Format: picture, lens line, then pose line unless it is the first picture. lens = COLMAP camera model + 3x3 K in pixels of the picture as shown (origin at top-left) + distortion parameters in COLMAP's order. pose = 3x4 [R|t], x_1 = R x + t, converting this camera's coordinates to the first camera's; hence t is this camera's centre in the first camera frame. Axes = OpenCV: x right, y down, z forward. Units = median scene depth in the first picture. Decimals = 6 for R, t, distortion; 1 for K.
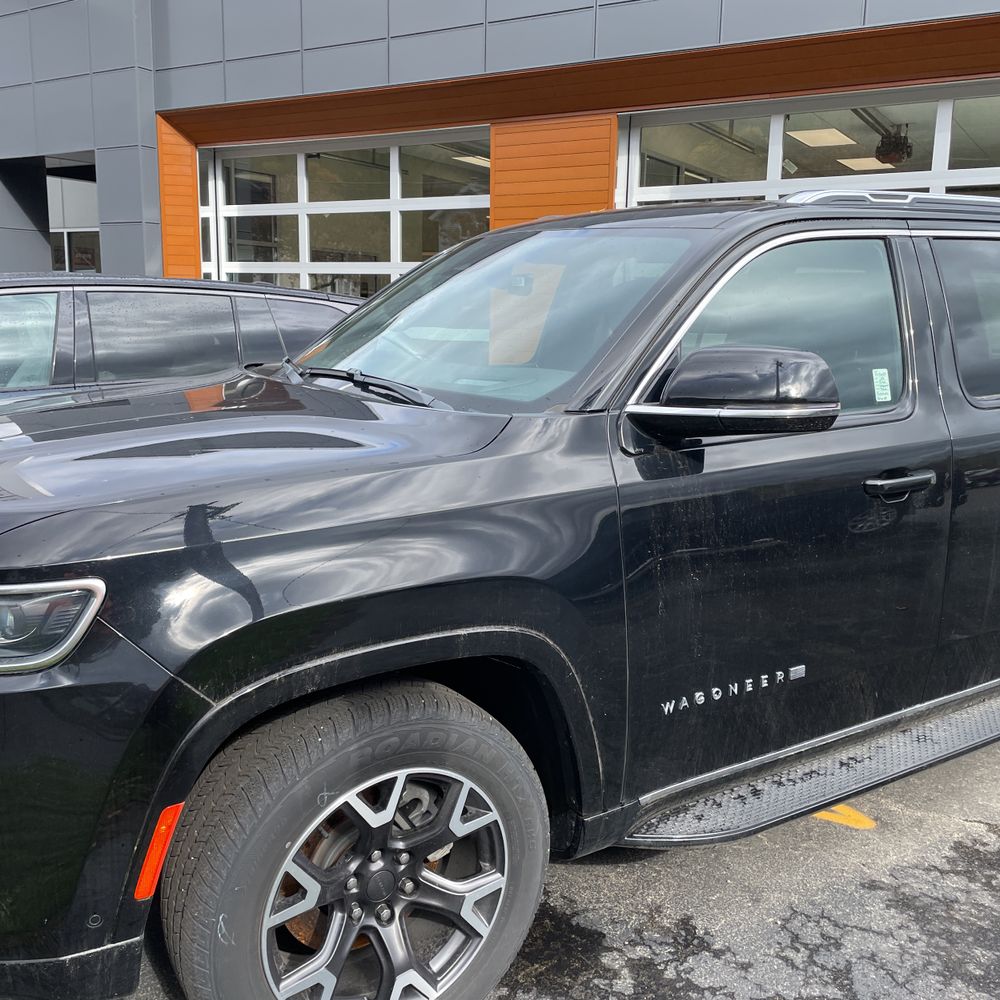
lens RADIAL K [[1001.3, 0, 503.1], [0, 1001.3, 484.4], [0, 0, 1]] dist [0.110211, -0.143559]
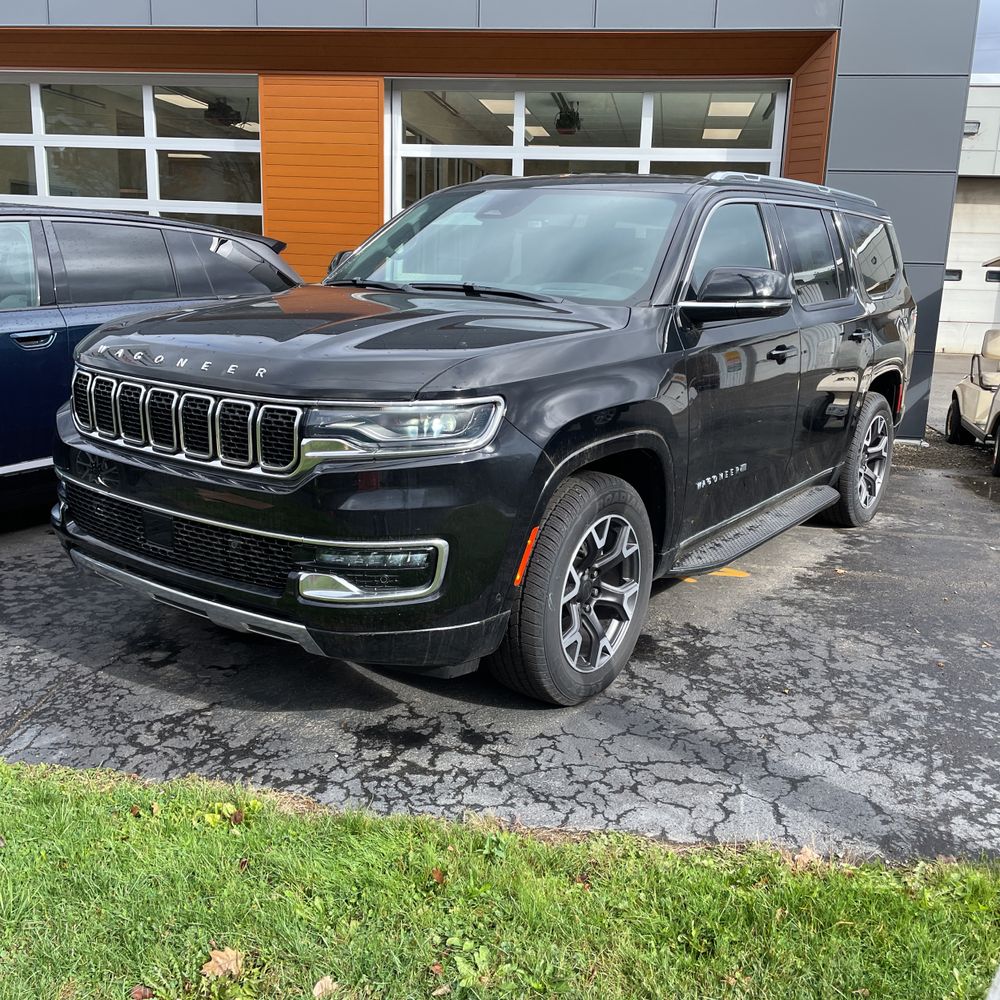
lens RADIAL K [[993.3, 0, 517.5], [0, 993.3, 482.4], [0, 0, 1]] dist [0.109022, -0.145982]
pose [[0.921593, -0.069211, 0.381937, -0.681530], [0.050903, 0.997027, 0.057844, 0.095905], [-0.384805, -0.033867, 0.922377, -0.373262]]
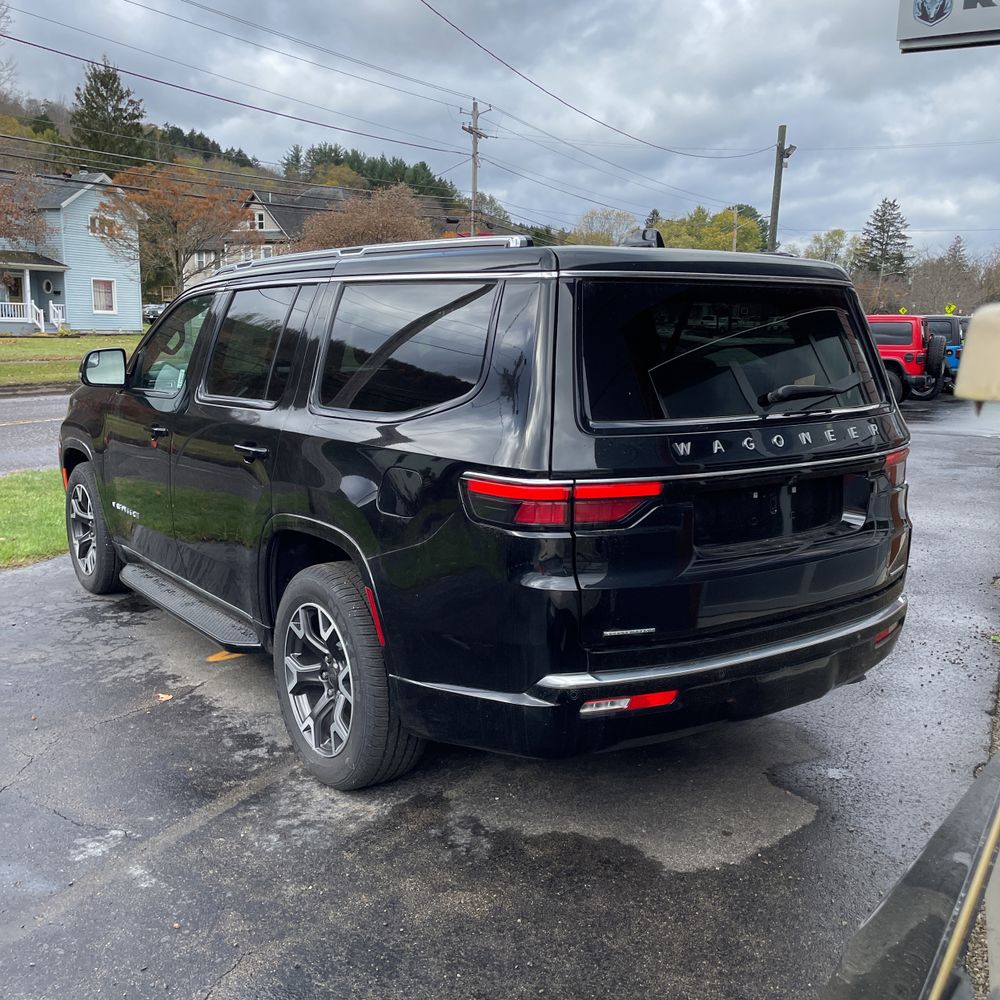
lens RADIAL K [[1010.9, 0, 495.1], [0, 1010.9, 505.2], [0, 0, 1]] dist [0.091395, -0.124189]
pose [[0.062060, 0.161705, -0.984886, 2.312566], [-0.189921, 0.970671, 0.147404, -0.265257], [0.979836, 0.177903, 0.090951, 1.506690]]
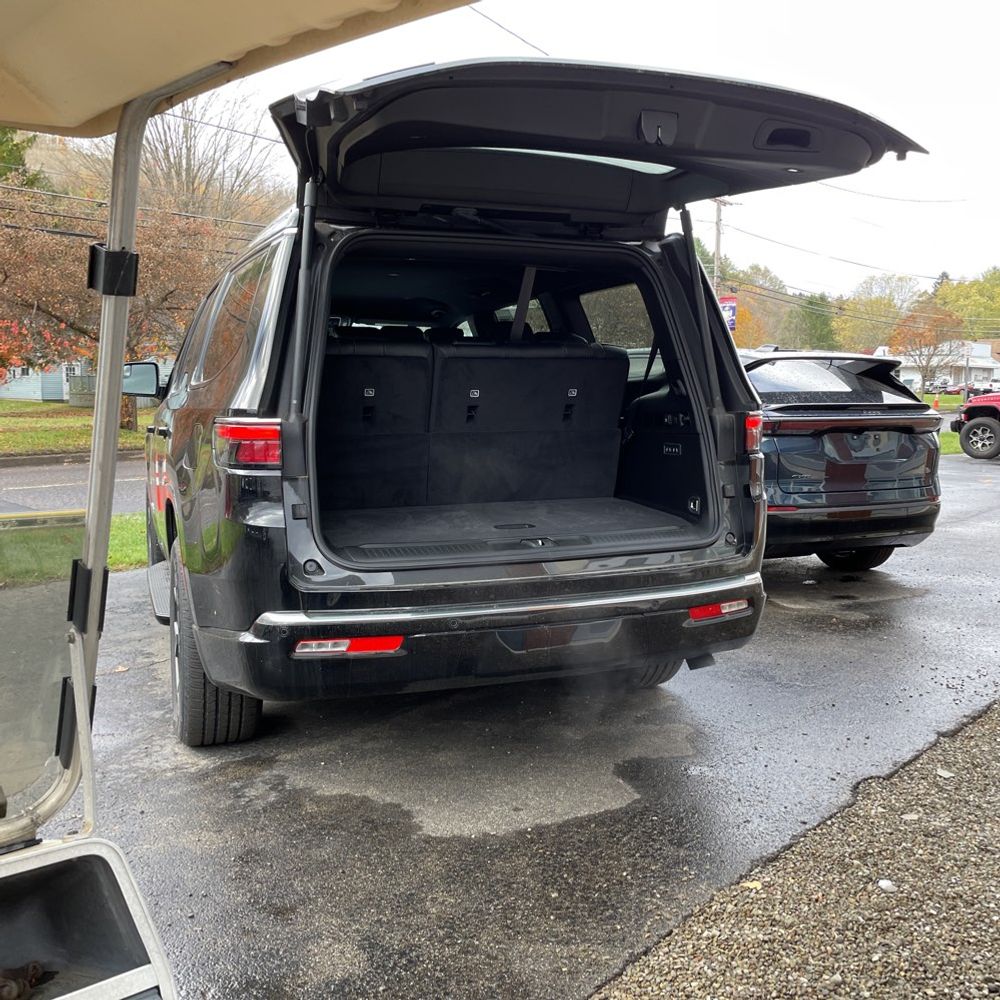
lens RADIAL K [[1001.3, 0, 503.1], [0, 1001.3, 484.4], [0, 0, 1]] dist [0.110211, -0.143559]
pose [[-0.186410, 0.074990, -0.979606, 2.290304], [-0.173636, 0.978873, 0.107975, -0.238855], [0.967007, 0.190223, -0.169451, 2.101350]]
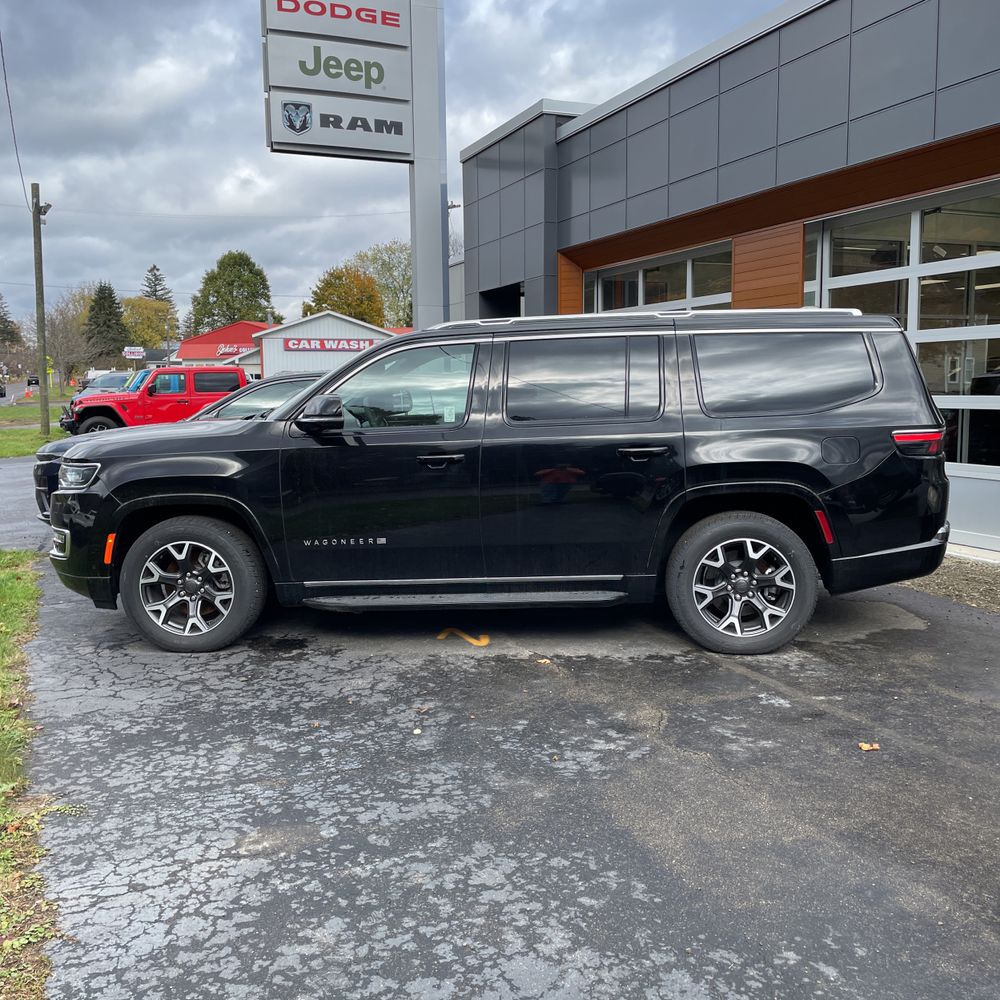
lens RADIAL K [[1001.3, 0, 503.1], [0, 1001.3, 484.4], [0, 0, 1]] dist [0.110211, -0.143559]
pose [[0.808060, 0.035241, -0.588045, 1.795232], [-0.078034, 0.995816, -0.047552, 0.146074], [0.583909, 0.084313, 0.807429, -0.630407]]
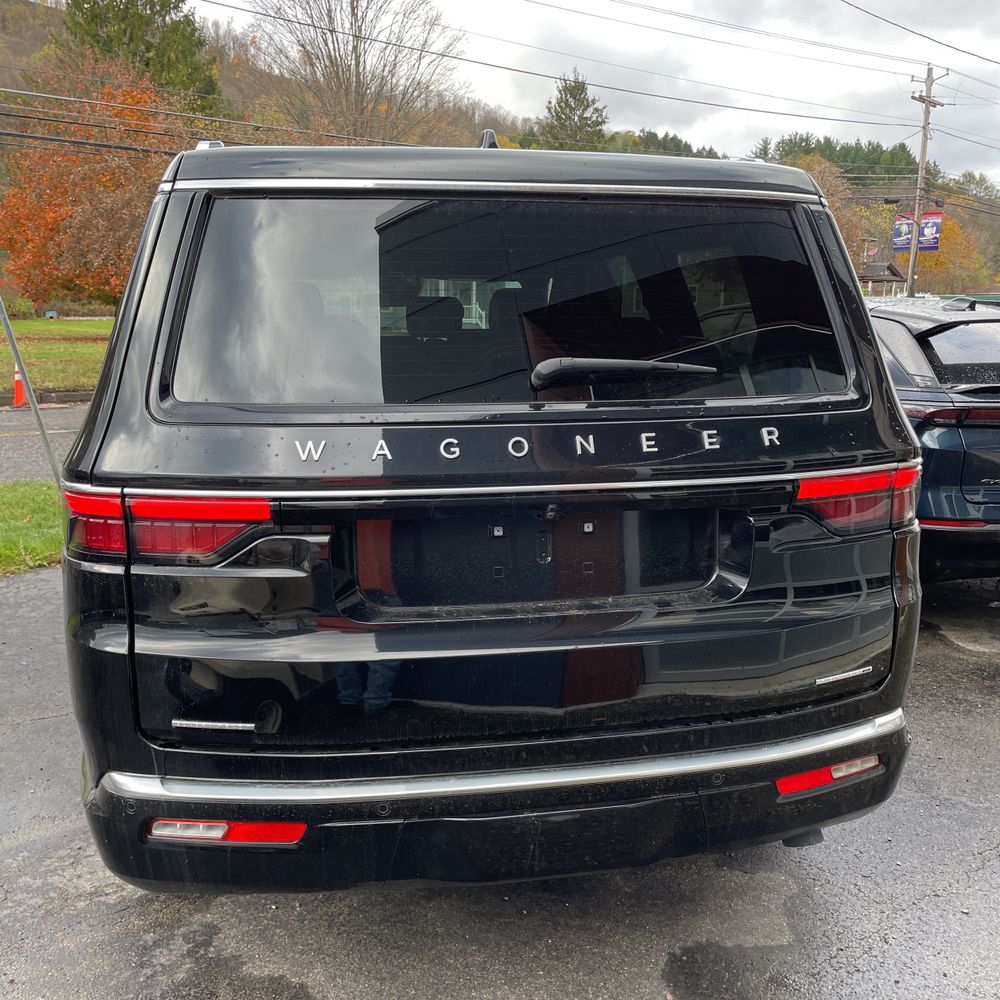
lens RADIAL K [[1010.9, 0, 495.1], [0, 1010.9, 505.2], [0, 0, 1]] dist [0.091395, -0.124189]
pose [[-0.354322, 0.156154, -0.921993, 1.836581], [-0.173006, 0.957992, 0.228737, -0.344938], [0.918980, 0.240557, -0.312422, 2.137127]]
